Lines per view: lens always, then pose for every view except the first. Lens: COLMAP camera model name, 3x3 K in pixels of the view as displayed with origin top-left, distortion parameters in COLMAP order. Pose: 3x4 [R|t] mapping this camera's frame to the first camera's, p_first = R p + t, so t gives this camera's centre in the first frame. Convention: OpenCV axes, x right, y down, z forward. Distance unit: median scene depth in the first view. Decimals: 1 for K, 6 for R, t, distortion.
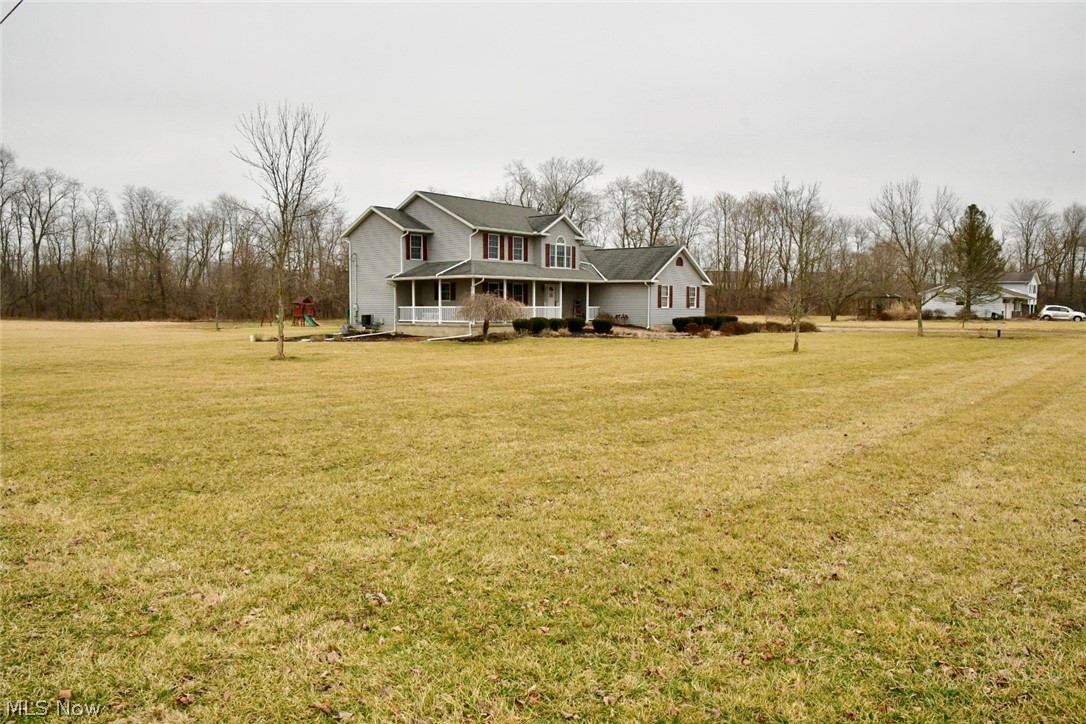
lens RADIAL K [[771.5, 0, 543.0], [0, 771.5, 362.0], [0, 0, 1]] dist [-0.095898, 0.004401]
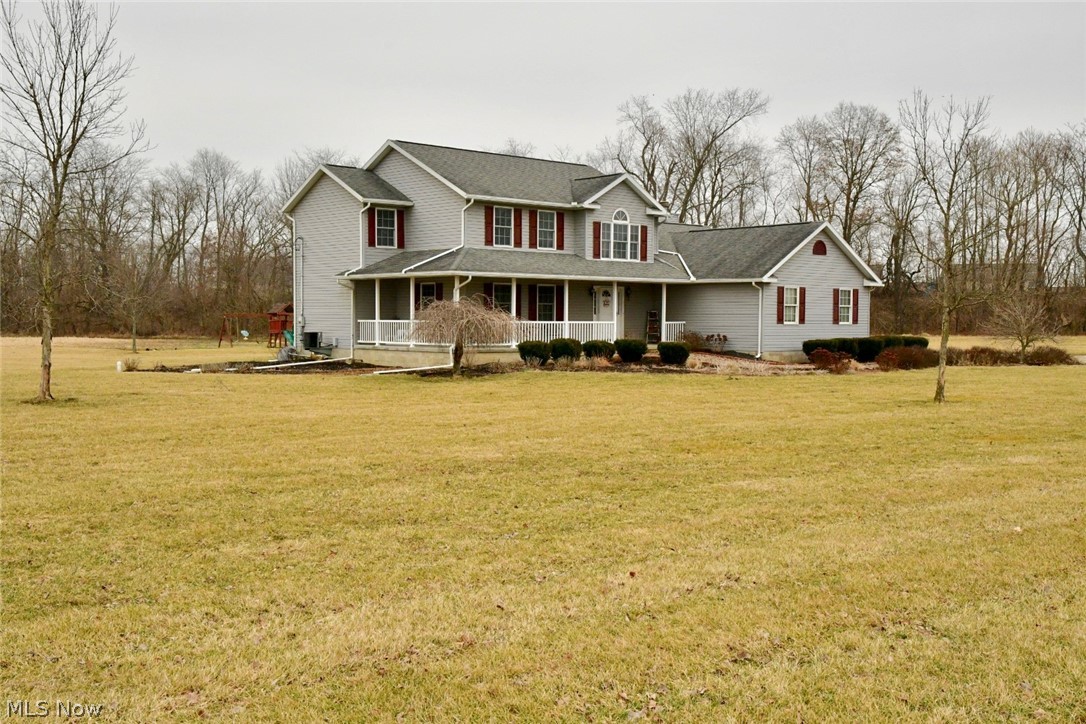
lens RADIAL K [[1139.6, 0, 542.9], [0, 1139.6, 380.8], [0, 0, 1]] dist [0.096672, 0.007386]
pose [[0.987898, 0.012771, -0.154580, 0.108169], [-0.015682, 0.999722, -0.017624, -0.005919], [0.154312, 0.019835, 0.987823, 0.070584]]
